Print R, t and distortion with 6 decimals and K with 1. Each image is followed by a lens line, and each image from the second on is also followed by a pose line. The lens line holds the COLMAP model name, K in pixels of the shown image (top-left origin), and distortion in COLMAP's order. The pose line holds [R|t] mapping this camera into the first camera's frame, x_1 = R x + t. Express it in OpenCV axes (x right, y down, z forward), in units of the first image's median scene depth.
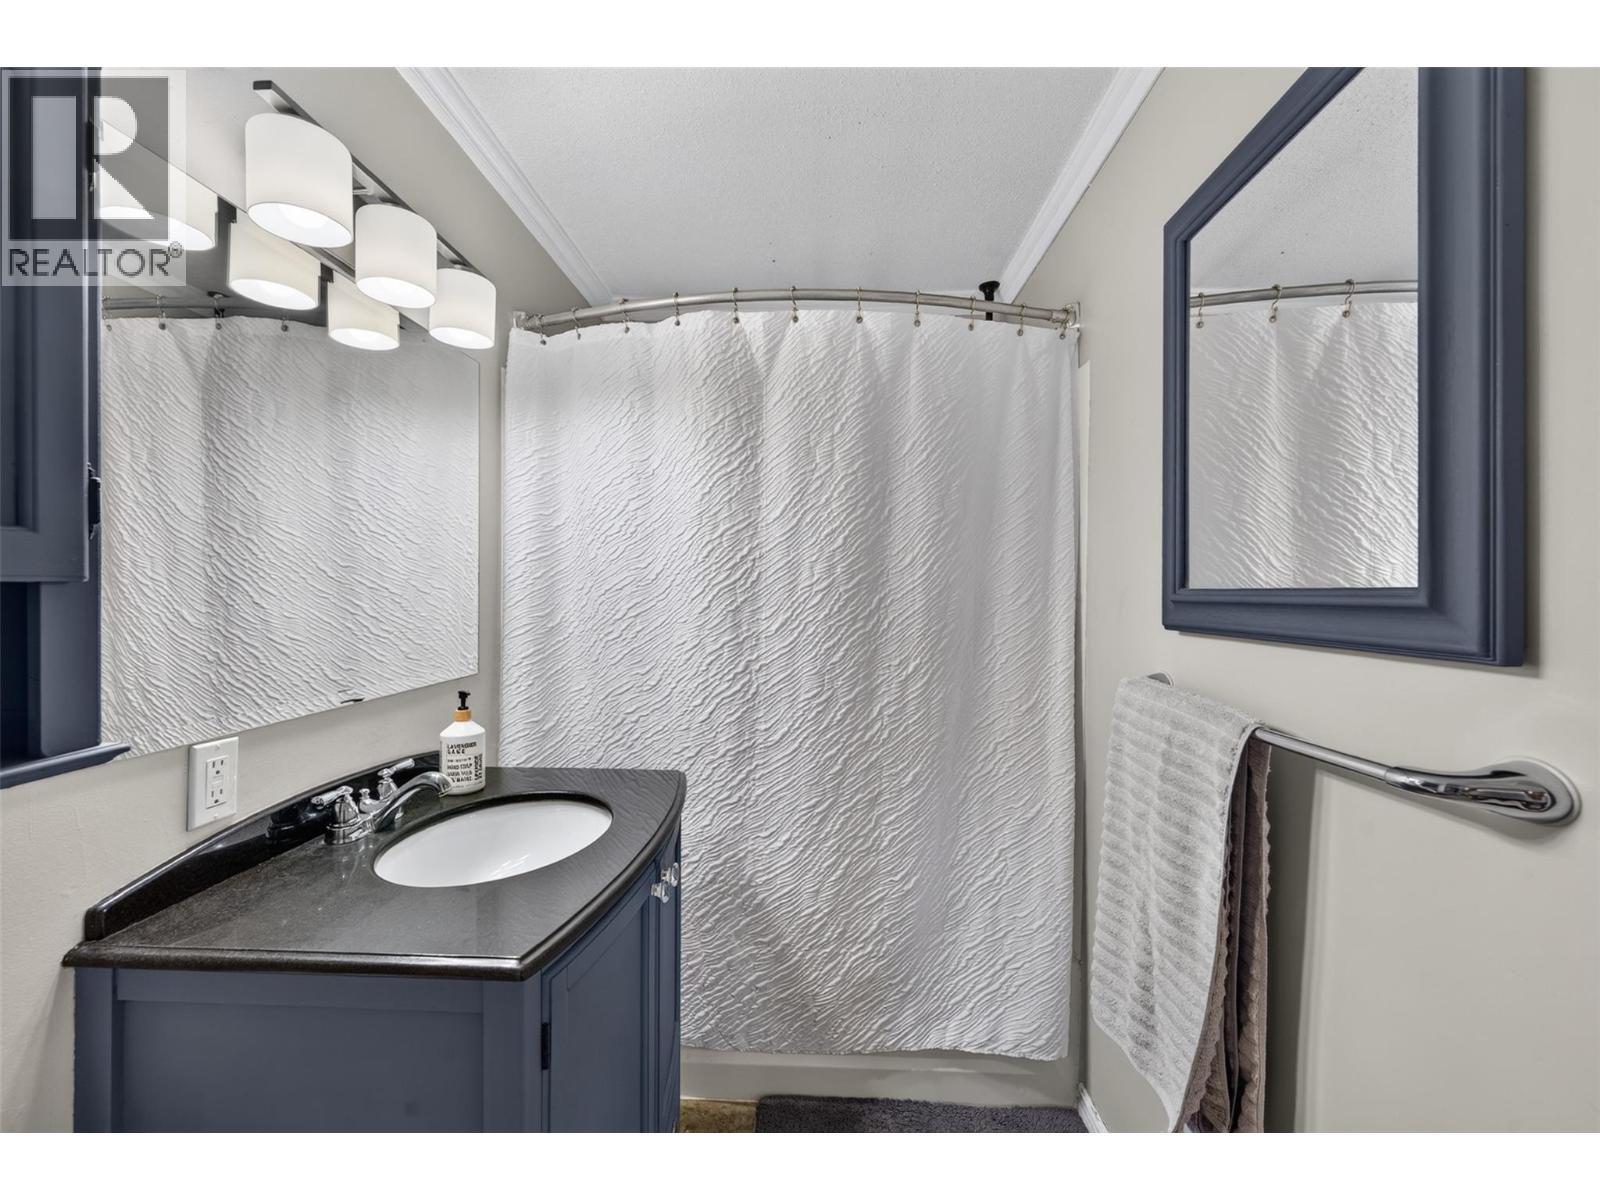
lens RADIAL K [[653.0, 0, 802.4], [0, 653.0, 590.0], [0, 0, 1]] dist [-0.000934, -0.001135]
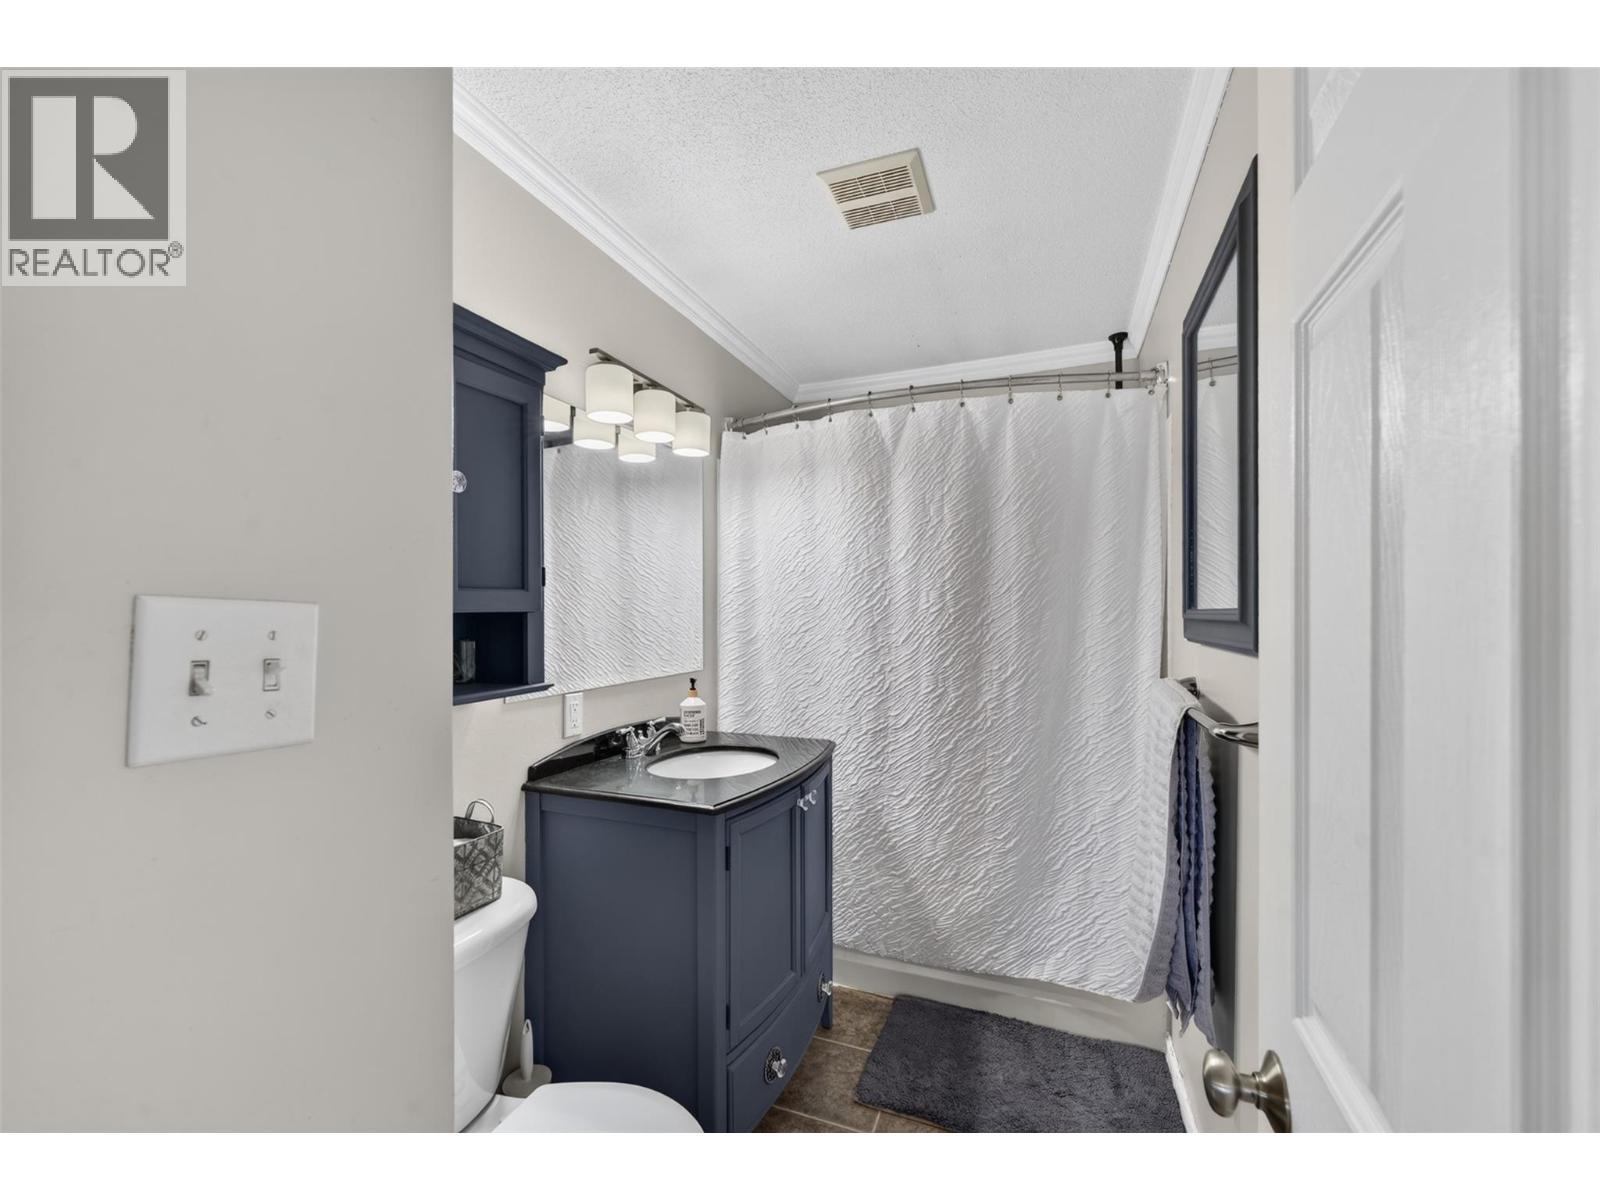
lens RADIAL K [[653.0, 0, 801.5], [0, 653.0, 609.5], [0, 0, 1]] dist [-0.000934, -0.001135]
pose [[0.944947, -0.007477, -0.327139, 0.204613], [0.006879, 0.999972, -0.002987, -0.001936], [0.327152, 0.000573, 0.944972, -0.338010]]
